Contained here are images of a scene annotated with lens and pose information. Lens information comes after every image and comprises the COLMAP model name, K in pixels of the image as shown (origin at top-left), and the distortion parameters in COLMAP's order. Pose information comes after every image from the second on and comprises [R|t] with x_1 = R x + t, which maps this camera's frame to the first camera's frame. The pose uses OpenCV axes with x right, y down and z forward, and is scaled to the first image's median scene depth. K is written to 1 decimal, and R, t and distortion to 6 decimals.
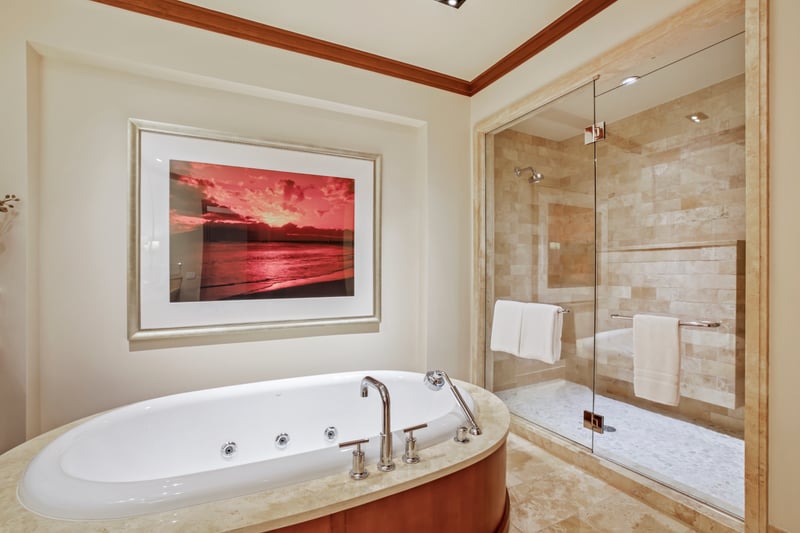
lens RADIAL K [[363.8, 0, 381.8], [0, 363.8, 272.0], [0, 0, 1]] dist [-0.002800, -0.000147]
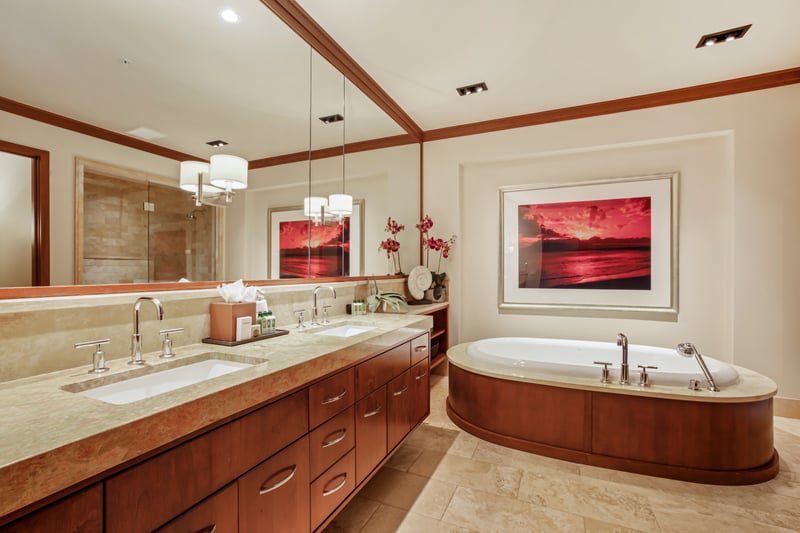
lens RADIAL K [[357.8, 0, 400.0], [0, 357.8, 266.5], [0, 0, 1]] dist [-0.032568, -0.000013]
pose [[0.647121, -0.002697, -0.762383, 0.306093], [0.001005, 0.999996, -0.002685, -0.013939], [0.762387, 0.000972, 0.647121, -0.468041]]
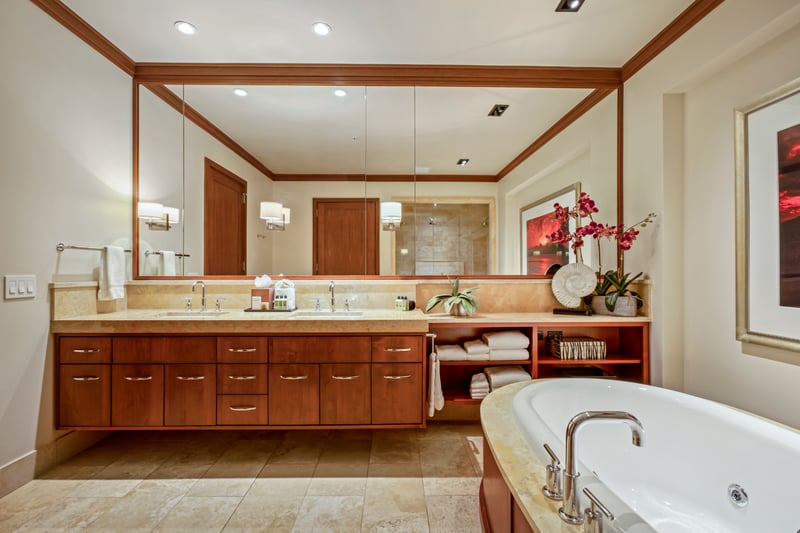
lens RADIAL K [[357.8, 0, 400.0], [0, 357.8, 266.5], [0, 0, 1]] dist [-0.032568, -0.000013]
pose [[-0.411192, -0.003211, -0.911543, 0.432282], [0.008508, 0.999937, -0.007360, -0.005324], [0.911509, -0.010781, -0.411139, 0.486174]]
